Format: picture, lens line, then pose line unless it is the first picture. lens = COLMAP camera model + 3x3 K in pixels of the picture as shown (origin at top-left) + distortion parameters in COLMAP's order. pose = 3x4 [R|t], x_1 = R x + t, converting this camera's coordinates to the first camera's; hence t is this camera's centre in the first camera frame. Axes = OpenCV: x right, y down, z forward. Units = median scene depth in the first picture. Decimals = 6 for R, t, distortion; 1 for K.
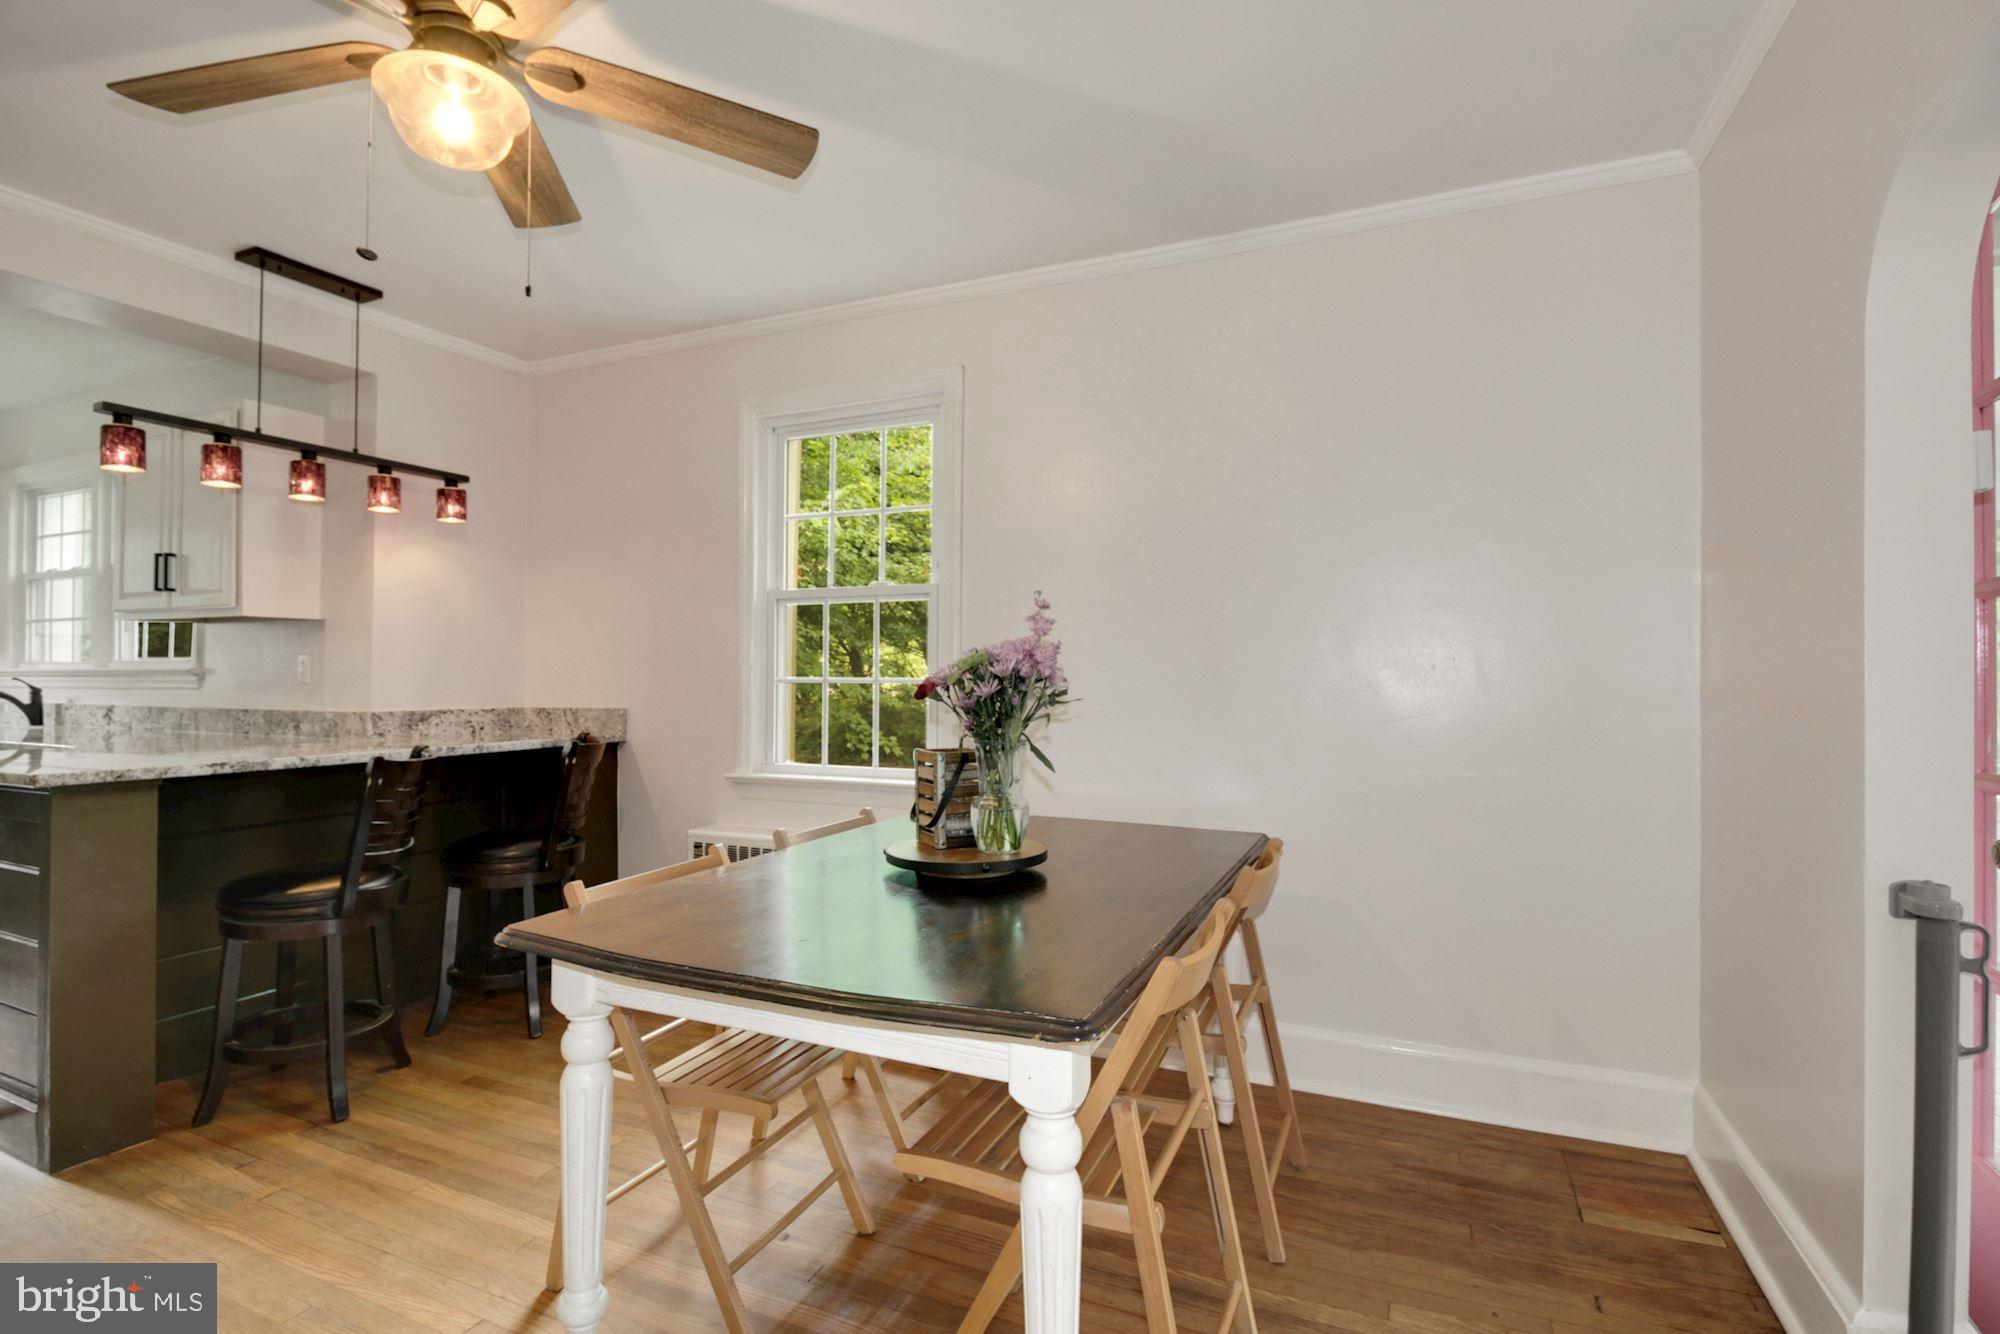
lens RADIAL K [[962.8, 0, 979.0], [0, 962.8, 666.6], [0, 0, 1]] dist [-0.007060, -0.006623]
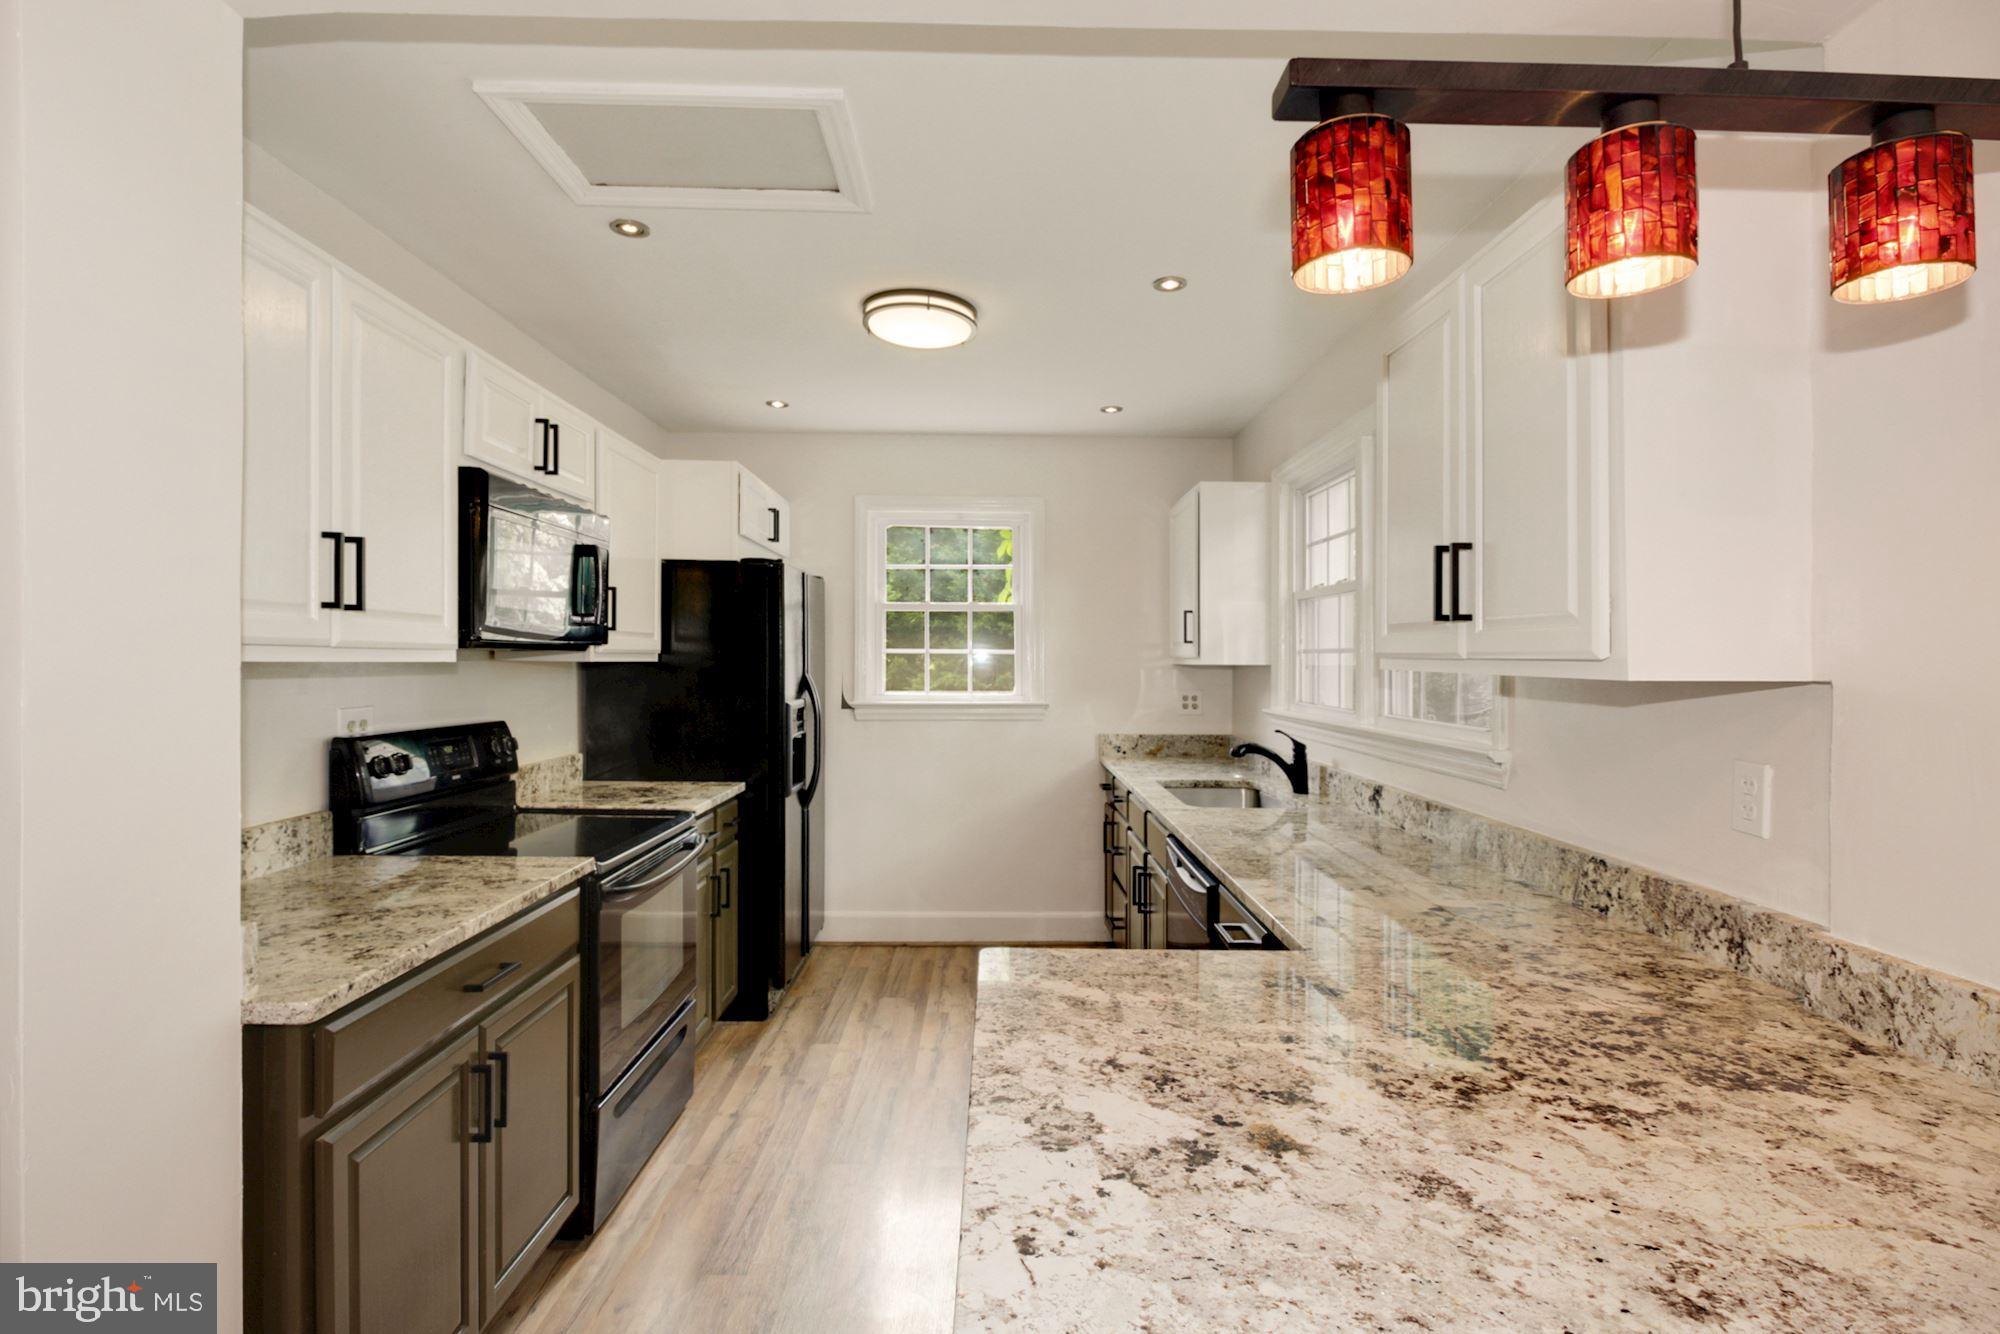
lens RADIAL K [[962.8, 0, 987.6], [0, 962.8, 655.7], [0, 0, 1]] dist [-0.007060, -0.006623]
pose [[0.413039, -0.000324, -0.910713, -0.411049], [0.004703, 0.999987, 0.001777, -0.051917], [0.910701, -0.005017, 0.413035, 0.473008]]
